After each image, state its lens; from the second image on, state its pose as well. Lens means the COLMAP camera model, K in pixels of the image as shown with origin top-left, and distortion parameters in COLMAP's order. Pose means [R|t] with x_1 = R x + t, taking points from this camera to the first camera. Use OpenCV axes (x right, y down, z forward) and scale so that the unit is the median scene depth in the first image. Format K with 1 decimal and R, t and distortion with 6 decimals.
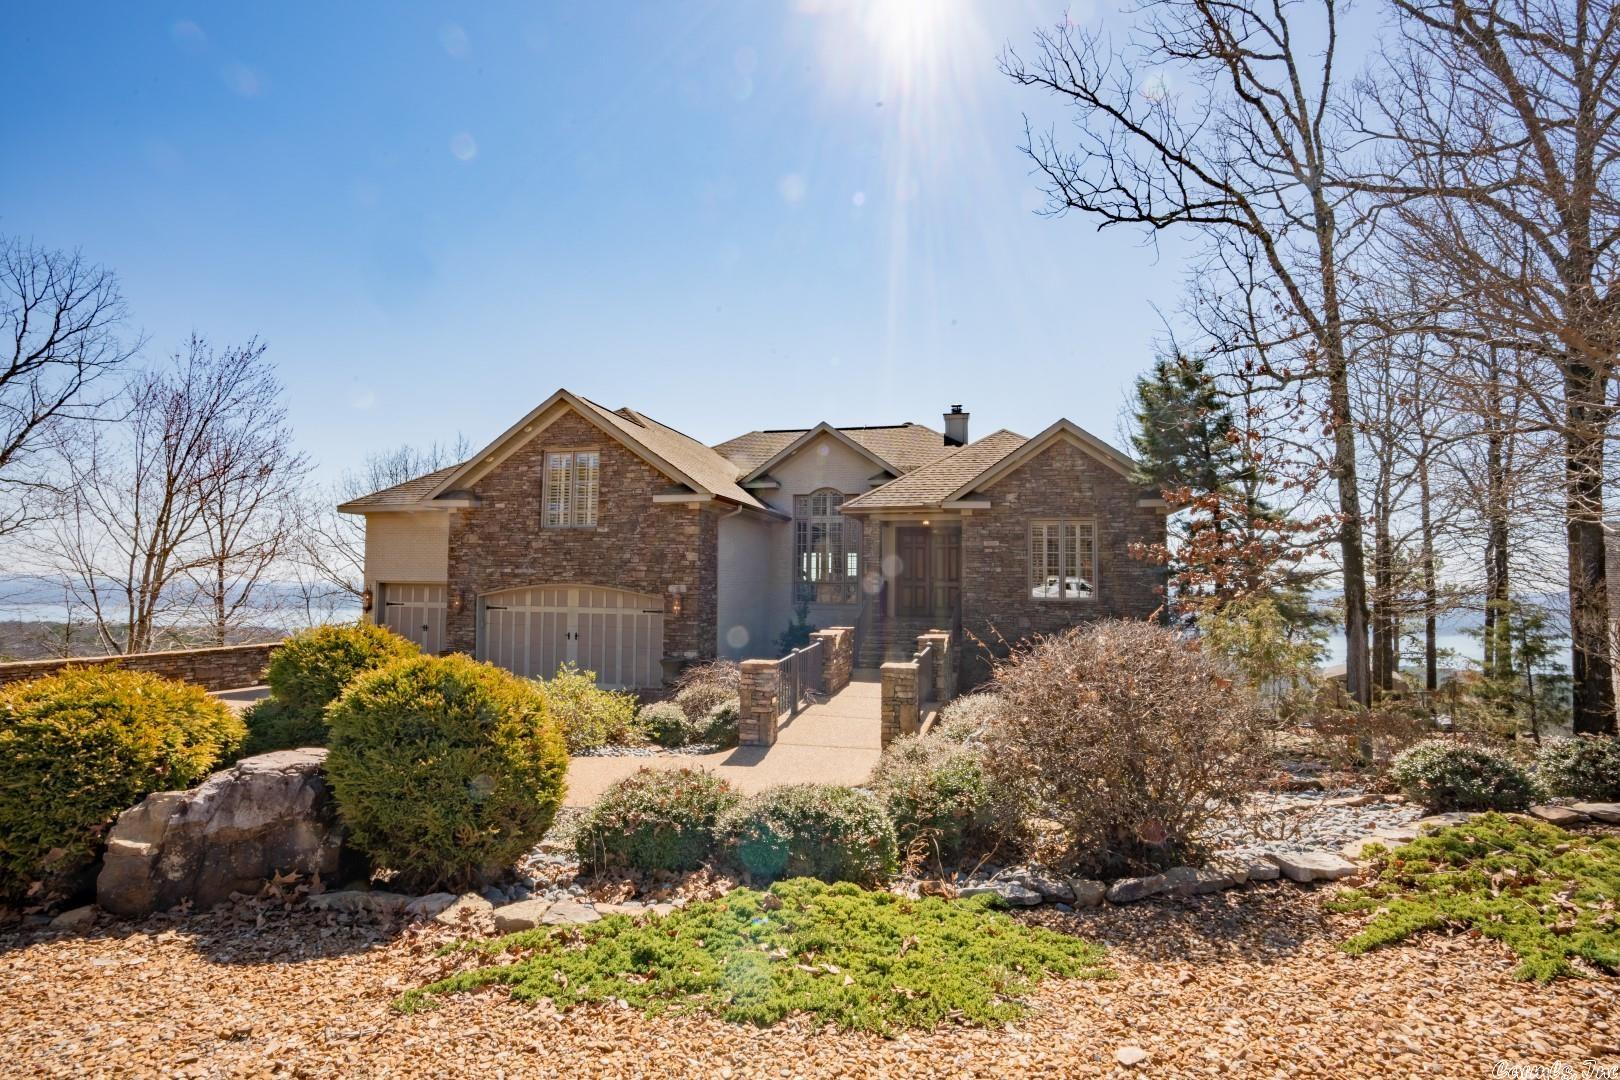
lens RADIAL K [[750.6, 0, 805.9], [0, 750.6, 536.3], [0, 0, 1]] dist [-0.025938, 0.001163]
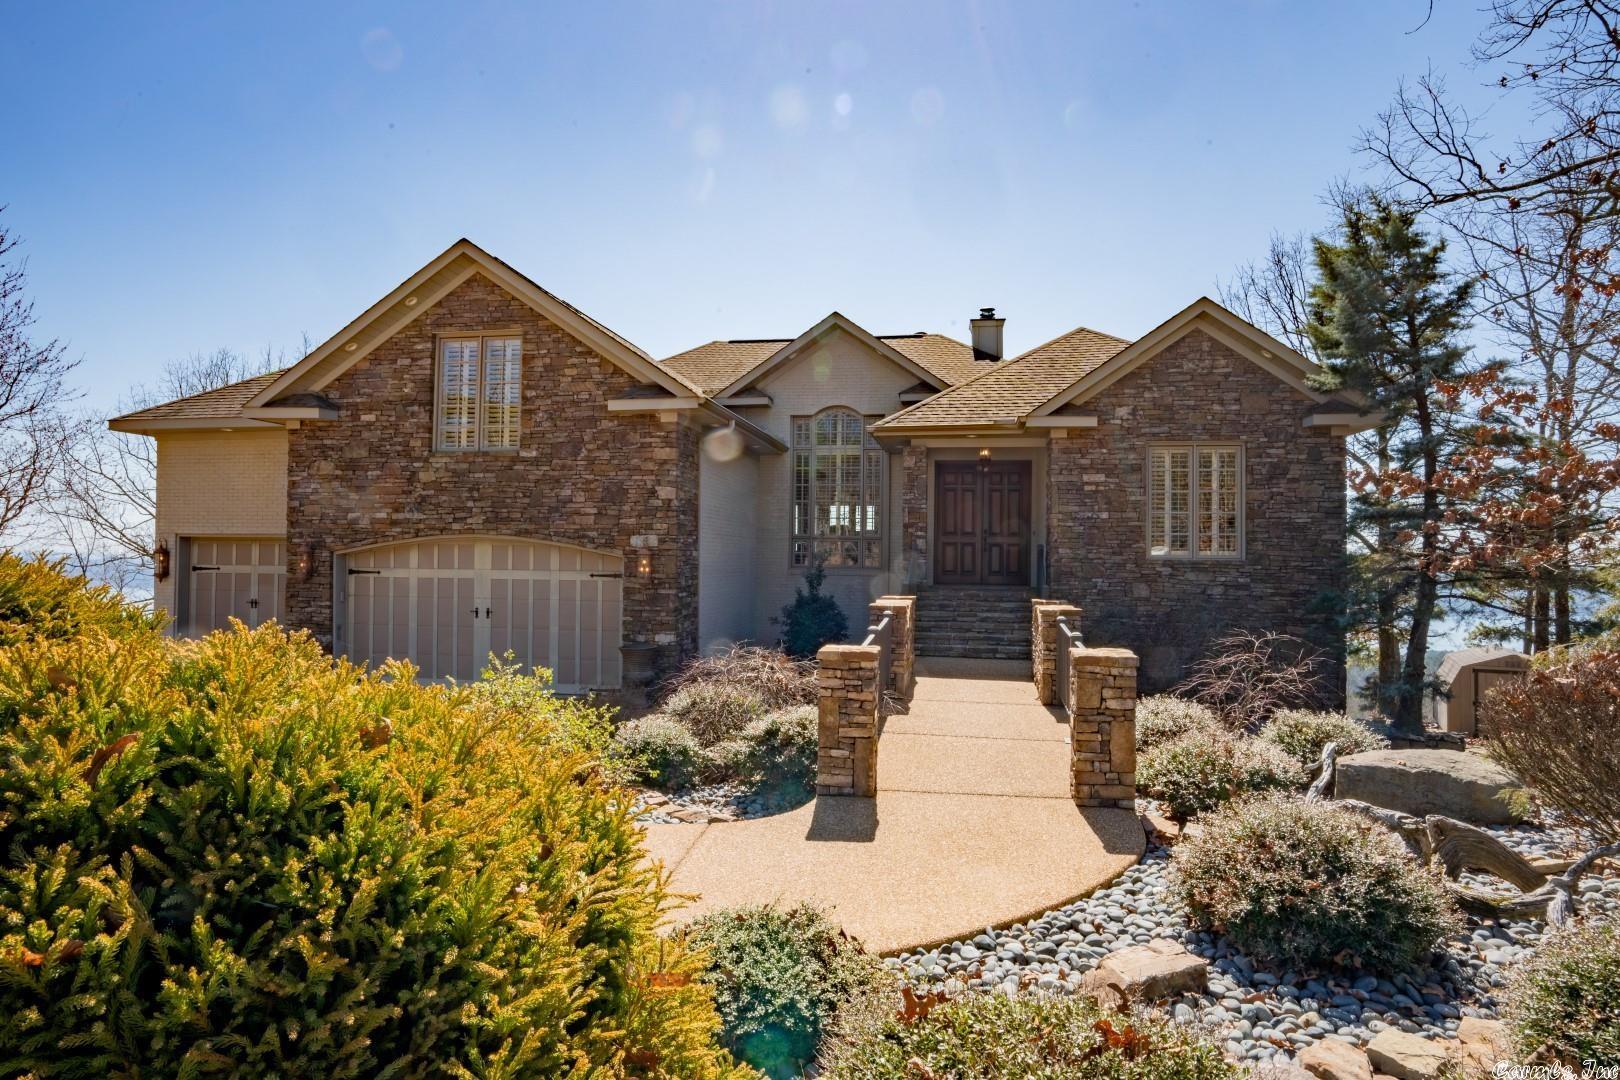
lens RADIAL K [[907.6, 0, 809.4], [0, 907.6, 527.4], [0, 0, 1]] dist [0.002882, 0.003114]
pose [[0.997623, 0.002029, 0.068877, -0.075677], [-0.004391, 0.999407, 0.034165, 0.027745], [-0.068767, -0.034386, 0.997040, 0.169912]]
